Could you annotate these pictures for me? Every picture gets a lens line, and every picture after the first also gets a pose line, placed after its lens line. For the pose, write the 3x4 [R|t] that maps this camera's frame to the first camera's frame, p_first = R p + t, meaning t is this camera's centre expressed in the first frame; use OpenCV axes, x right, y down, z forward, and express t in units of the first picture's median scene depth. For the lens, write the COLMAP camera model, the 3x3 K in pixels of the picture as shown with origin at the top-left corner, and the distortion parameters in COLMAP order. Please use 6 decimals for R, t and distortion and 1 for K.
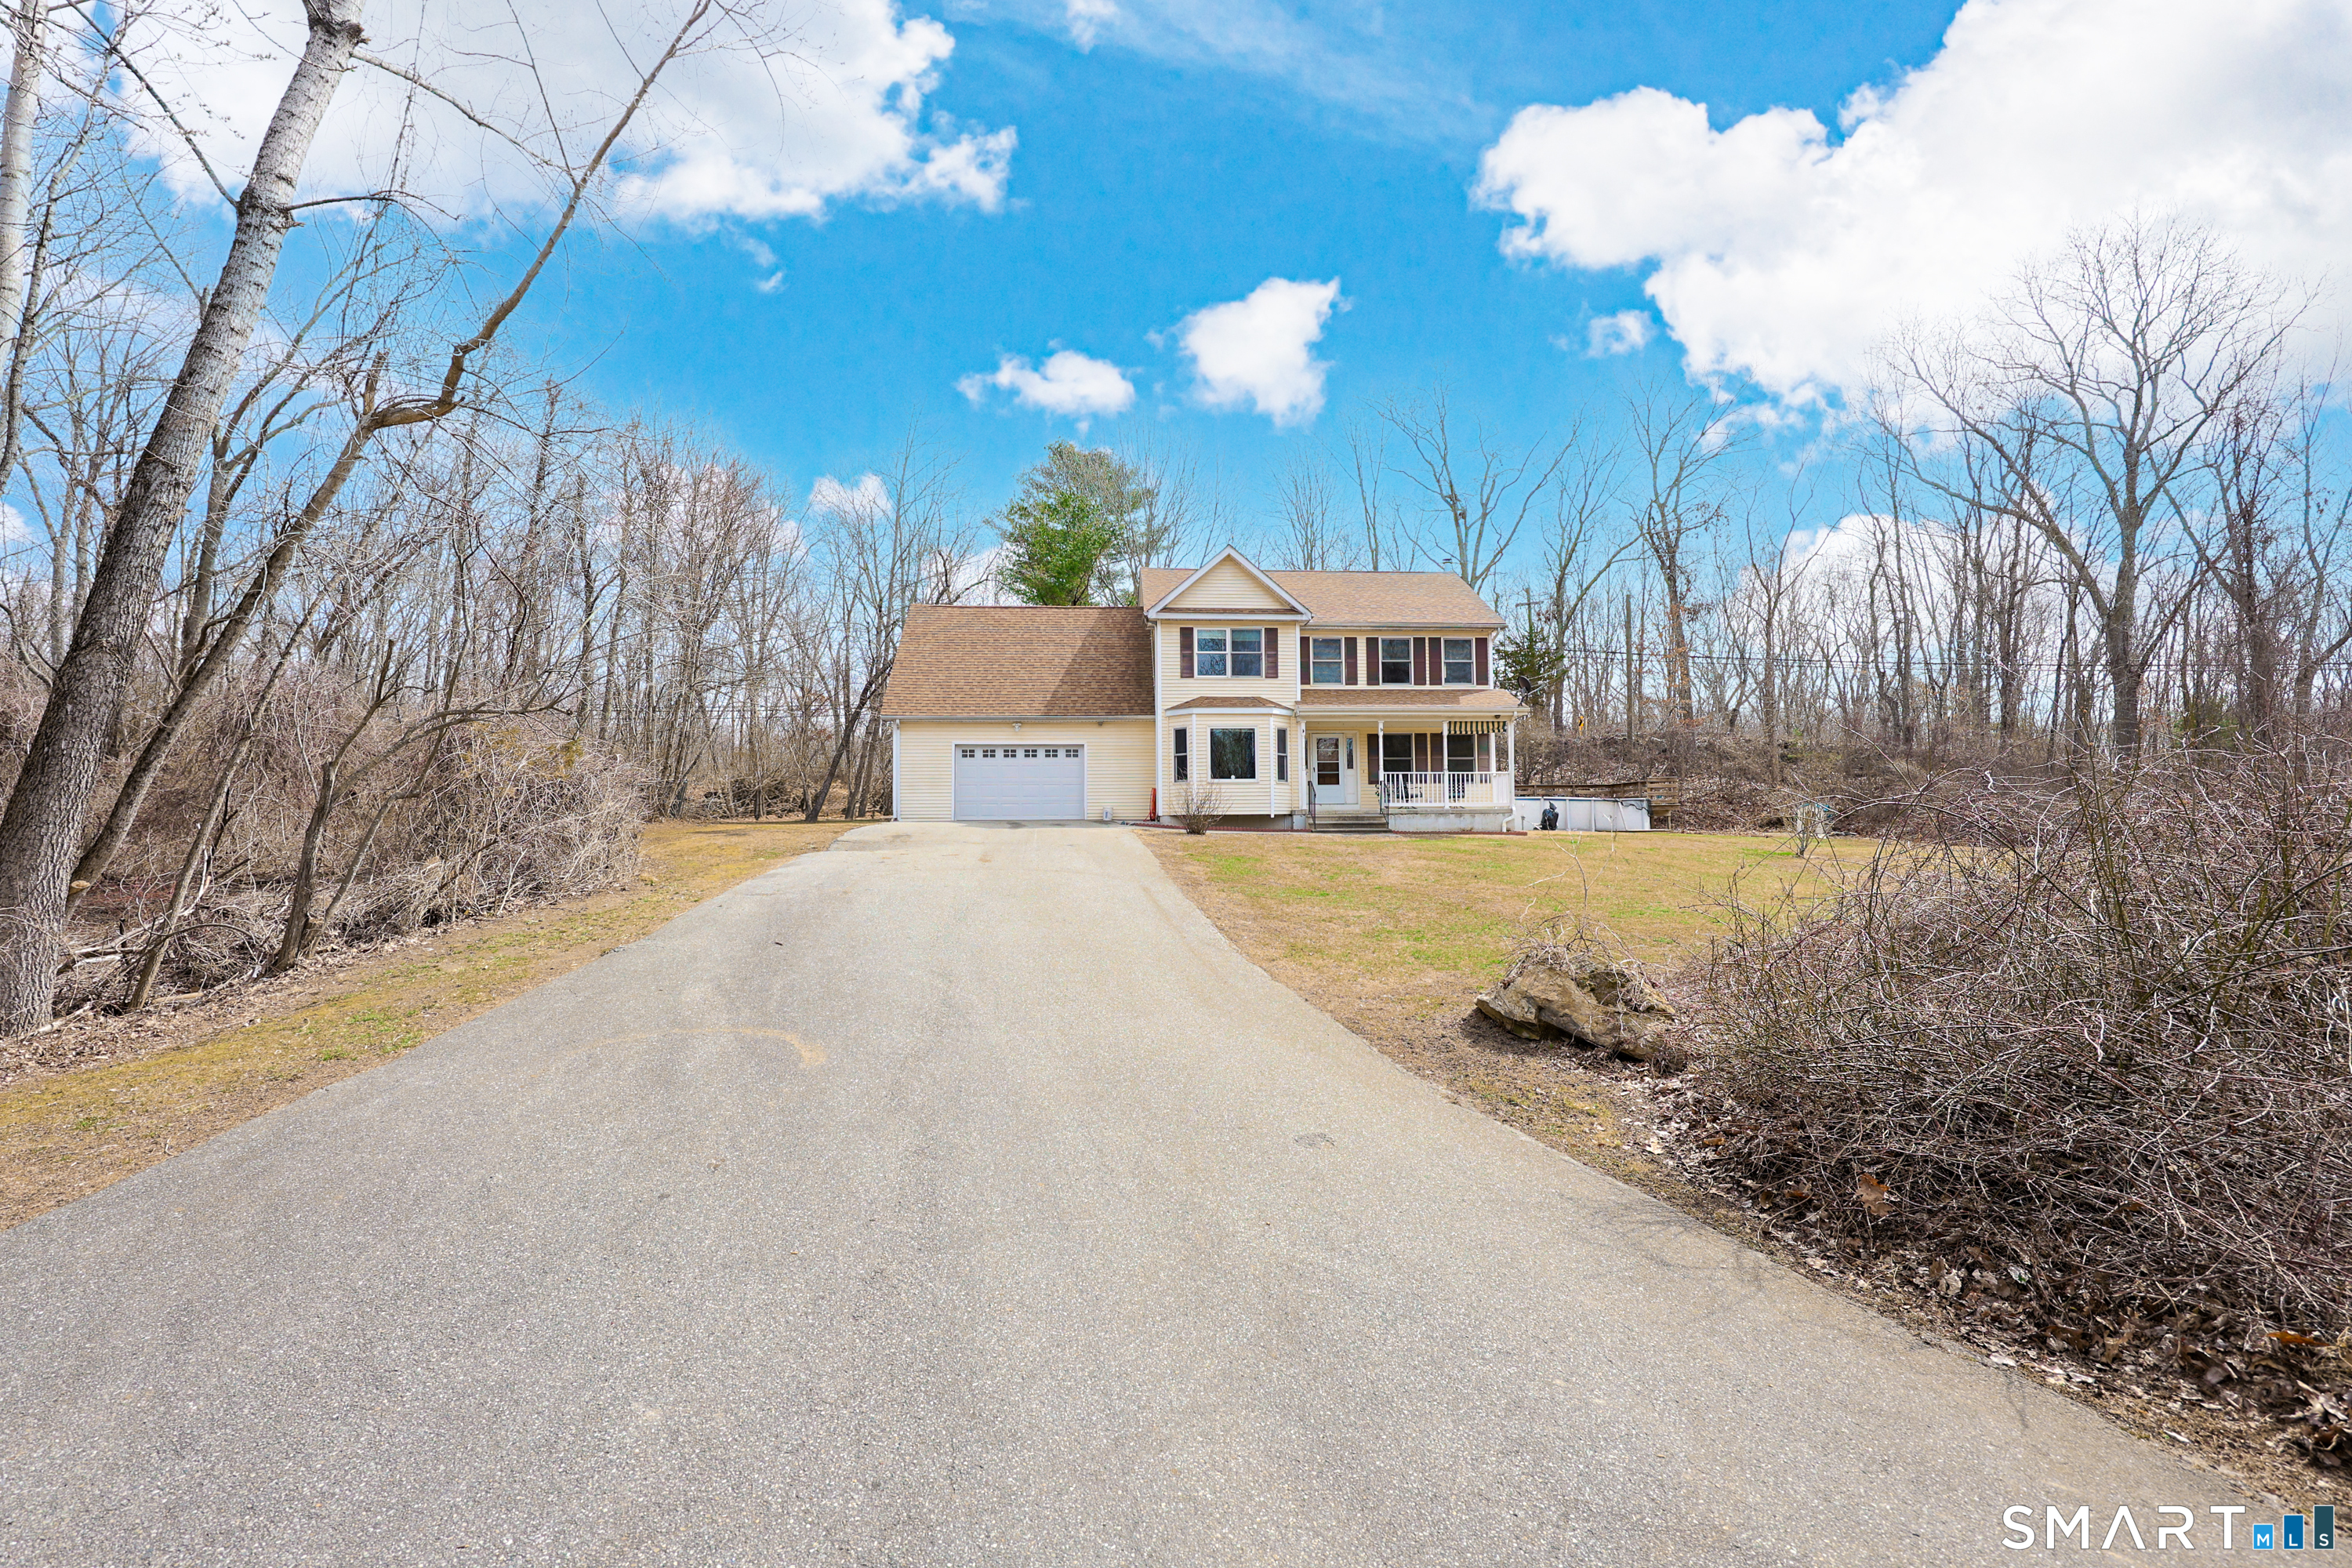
lens RADIAL K [[1091.5, 0, 1181.3], [0, 1091.5, 764.7], [0, 0, 1]] dist [0.000793, -0.000508]
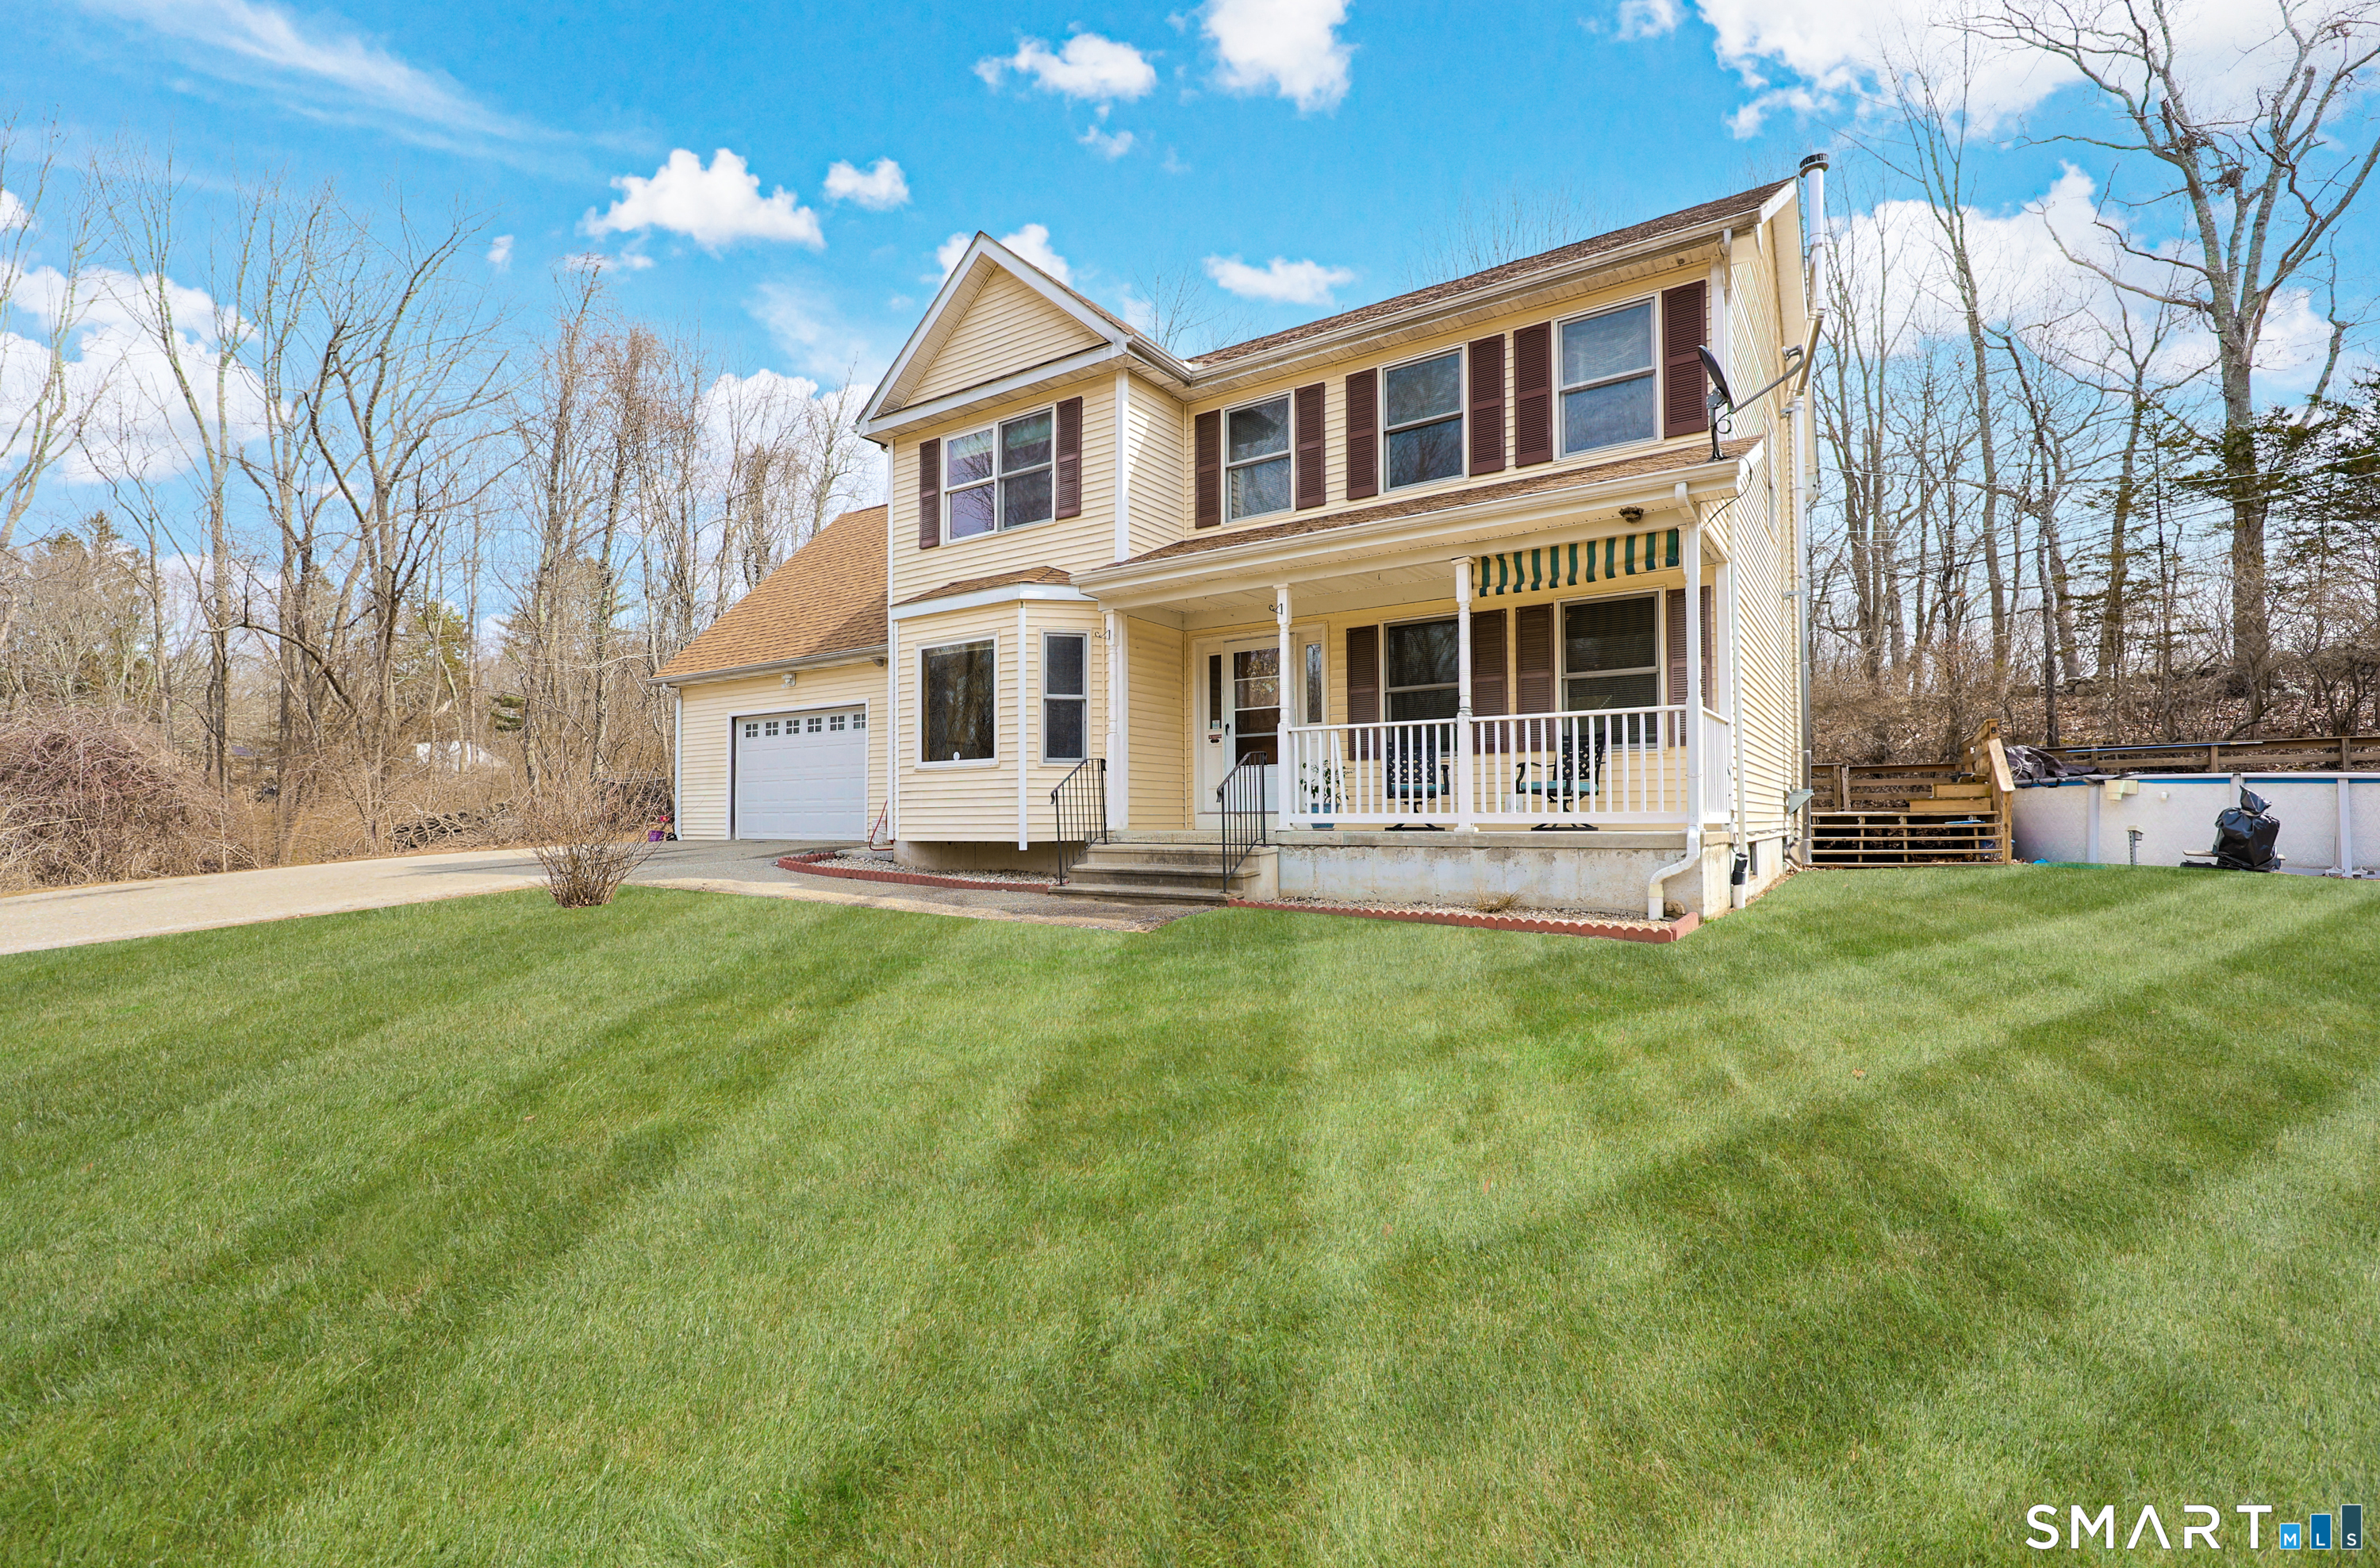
lens RADIAL K [[1025.1, 0, 1190.0], [0, 1025.1, 784.0], [0, 0, 1]] dist [-0.000439, 0.000011]
pose [[0.777159, -0.014326, -0.629142, 0.360510], [0.037690, 0.999006, 0.023809, 0.015802], [0.628175, -0.042216, 0.776926, 0.699386]]
